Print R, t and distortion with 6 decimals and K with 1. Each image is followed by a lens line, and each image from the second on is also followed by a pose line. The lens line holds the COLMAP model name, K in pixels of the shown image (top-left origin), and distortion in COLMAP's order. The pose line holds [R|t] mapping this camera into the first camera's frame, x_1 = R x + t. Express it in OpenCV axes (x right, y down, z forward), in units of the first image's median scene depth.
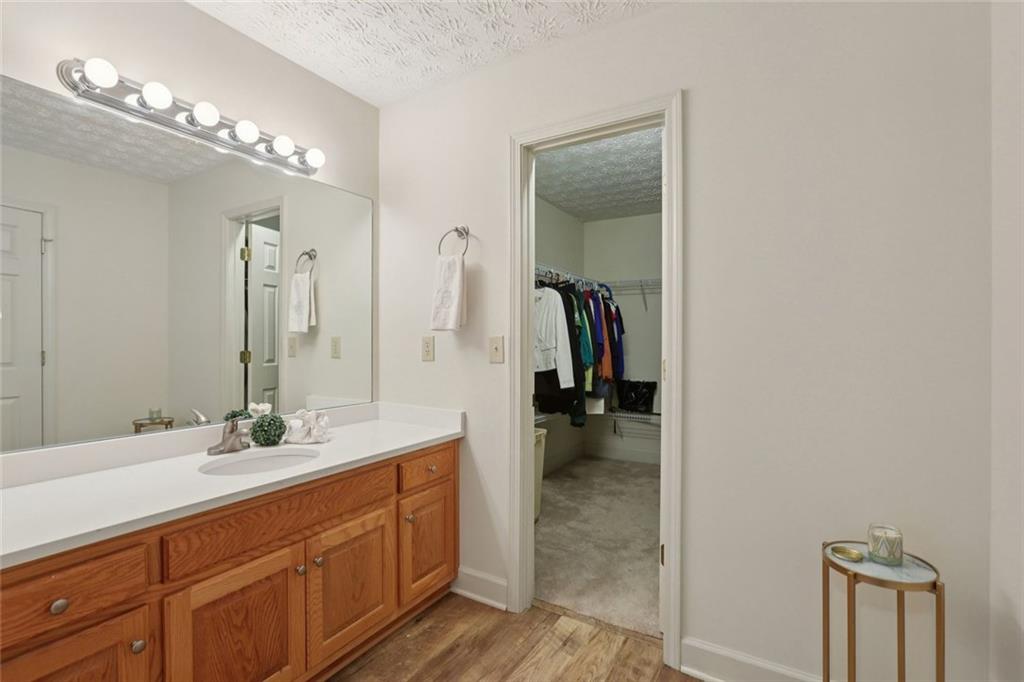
lens RADIAL K [[471.6, 0, 520.3], [0, 471.6, 340.8], [0, 0, 1]] dist [-0.034782, 0.008291]
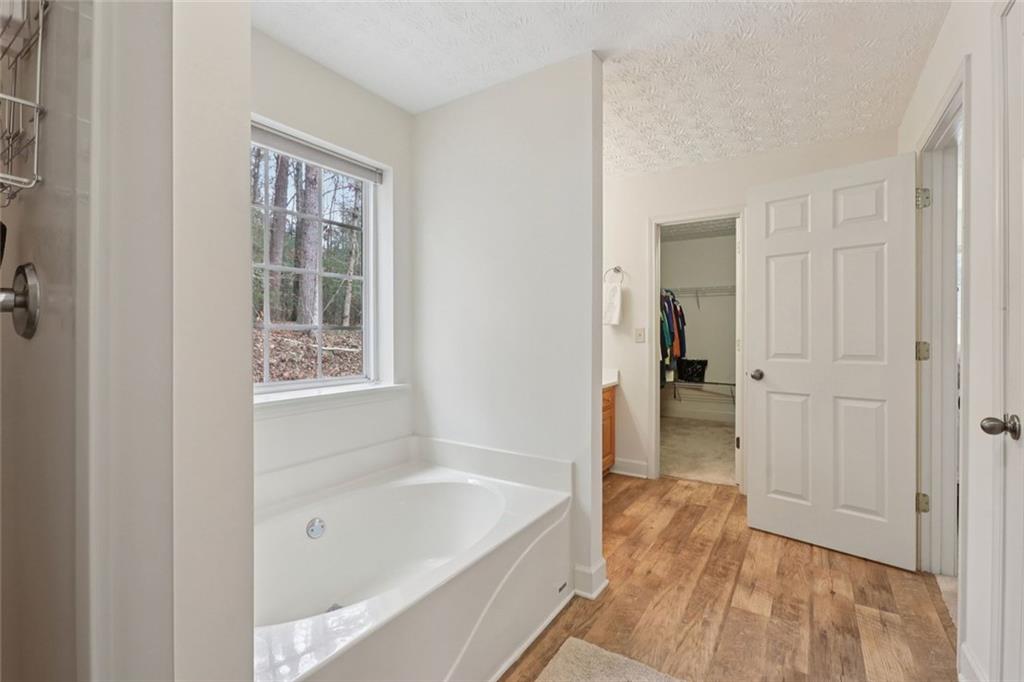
lens RADIAL K [[471.6, 0, 503.8], [0, 471.6, 334.6], [0, 0, 1]] dist [-0.034782, 0.008291]
pose [[0.998472, -0.005176, -0.055015, -0.454559], [0.005451, 0.999973, 0.004854, 0.004711], [0.054988, -0.005147, 0.998474, -0.802195]]
